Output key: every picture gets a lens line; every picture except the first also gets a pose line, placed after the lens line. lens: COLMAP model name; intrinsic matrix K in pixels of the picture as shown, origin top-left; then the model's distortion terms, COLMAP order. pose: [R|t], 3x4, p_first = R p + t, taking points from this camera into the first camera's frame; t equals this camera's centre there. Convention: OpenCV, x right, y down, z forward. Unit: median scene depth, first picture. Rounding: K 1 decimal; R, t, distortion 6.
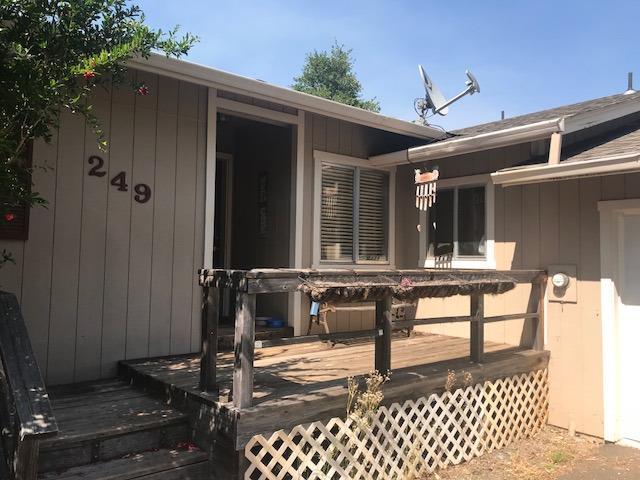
lens RADIAL K [[525.0, 0, 313.4], [0, 525.0, 238.7], [0, 0, 1]] dist [0.046678, -0.043586]
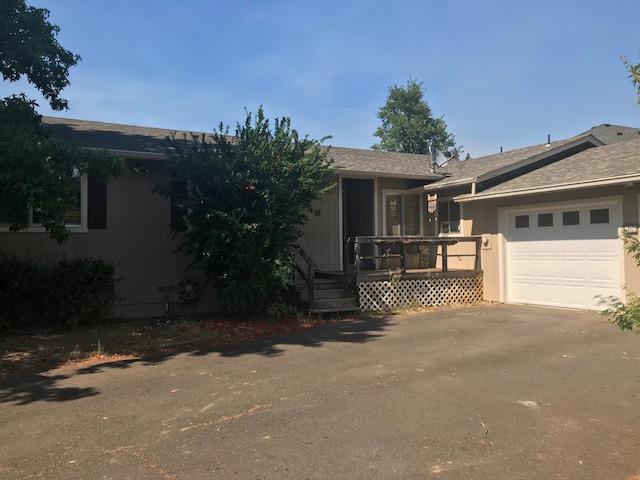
lens RADIAL K [[525.0, 0, 316.6], [0, 525.0, 239.9], [0, 0, 1]] dist [0.046678, -0.043586]
pose [[0.983951, -0.030140, -0.175877, 0.118636], [0.033842, 0.999263, 0.018088, 0.006883], [0.175203, -0.023749, 0.984246, -1.348548]]
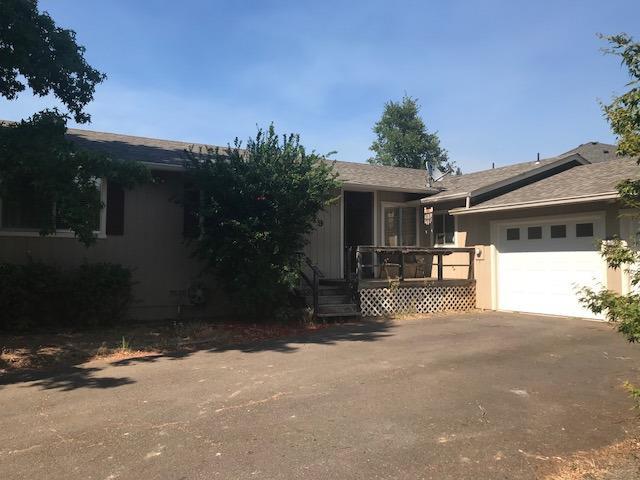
lens RADIAL K [[525.0, 0, 317.2], [0, 525.0, 239.5], [0, 0, 1]] dist [0.046678, -0.043586]
pose [[0.987341, -0.020086, -0.157336, 0.088707], [0.019803, 0.999798, -0.003364, 0.013368], [0.157372, 0.000206, 0.987539, -1.471124]]
